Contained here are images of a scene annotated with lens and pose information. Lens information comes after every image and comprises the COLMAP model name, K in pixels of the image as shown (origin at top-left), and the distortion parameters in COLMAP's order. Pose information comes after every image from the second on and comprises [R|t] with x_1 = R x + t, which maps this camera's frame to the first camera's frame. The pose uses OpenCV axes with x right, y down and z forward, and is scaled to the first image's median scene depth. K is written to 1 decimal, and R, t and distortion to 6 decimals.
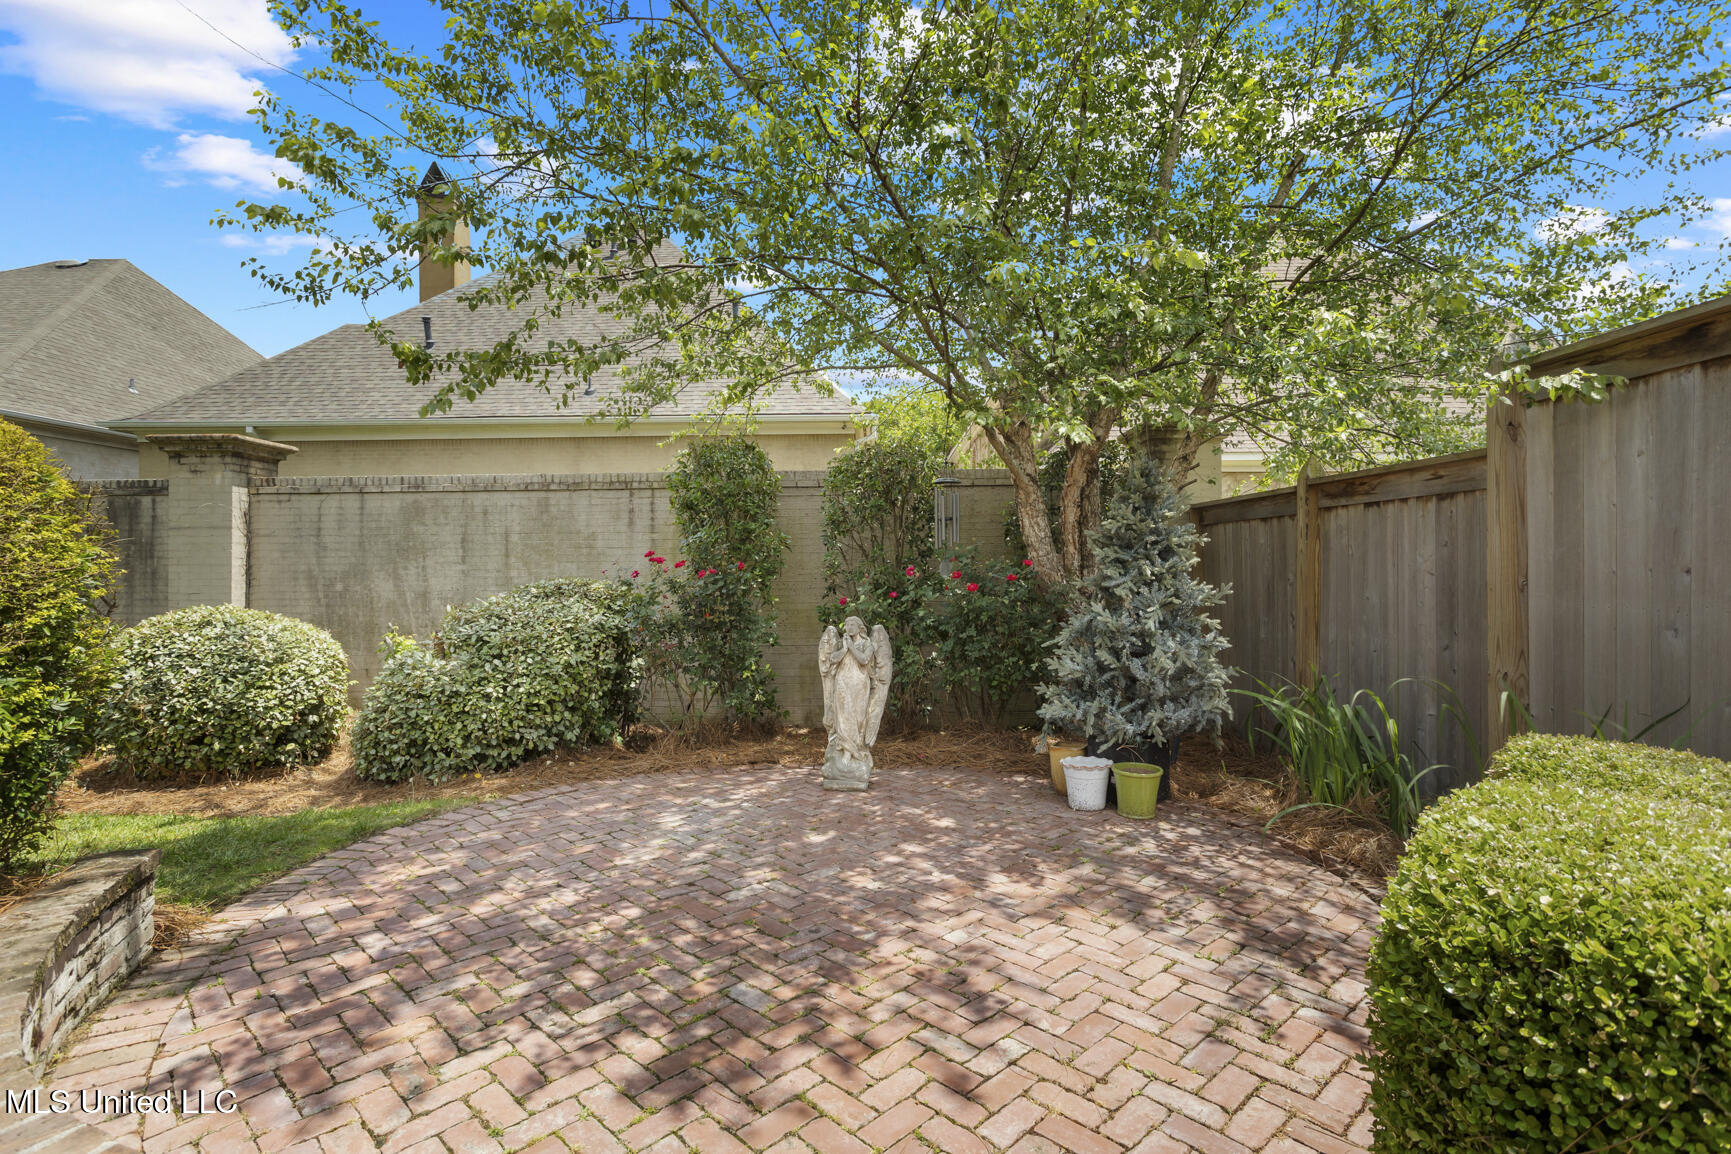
lens RADIAL K [[887.2, 0, 859.5], [0, 887.2, 550.5], [0, 0, 1]] dist [-0.048786, 0.041467]
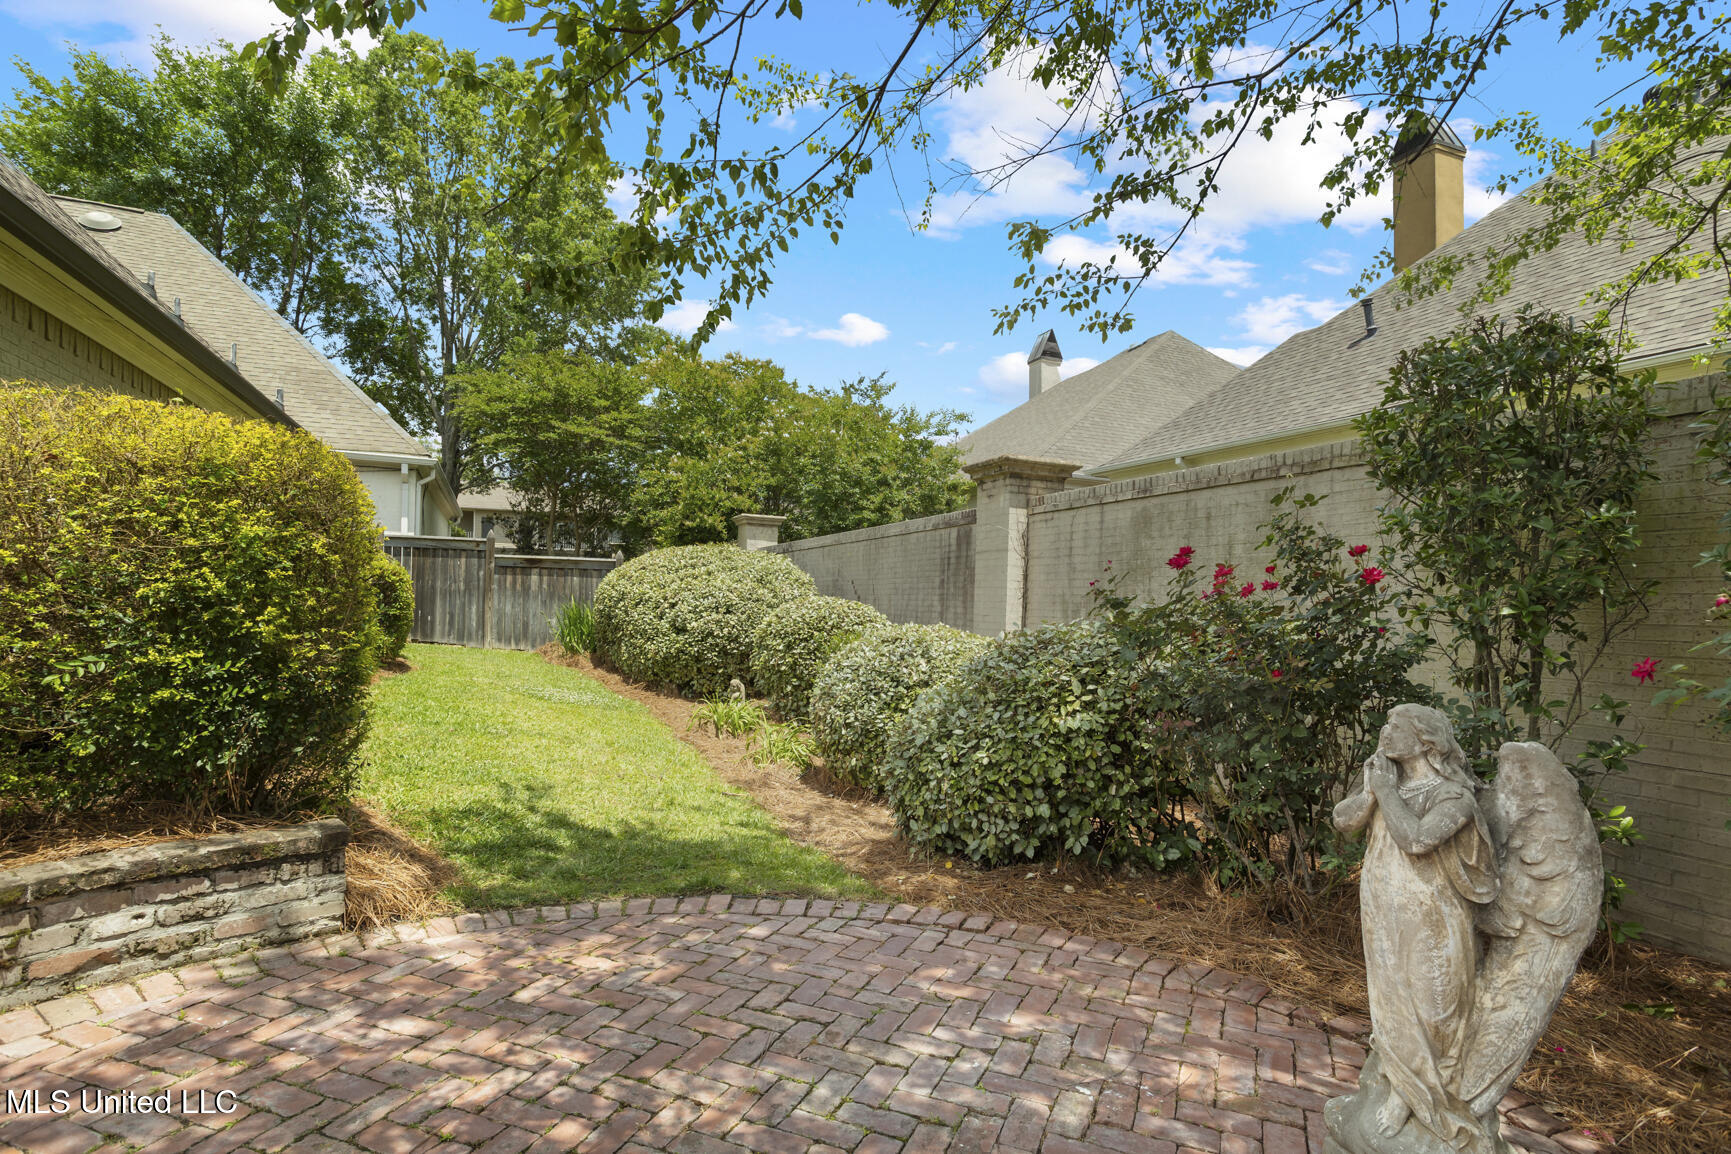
lens RADIAL K [[898.1, 0, 868.7], [0, 898.1, 597.1], [0, 0, 1]] dist [-0.017089, -0.000059]
pose [[0.409016, 0.011768, -0.912451, 0.141367], [-0.013031, 0.999890, 0.007054, 0.021958], [0.912434, 0.009005, 0.409124, 0.436939]]
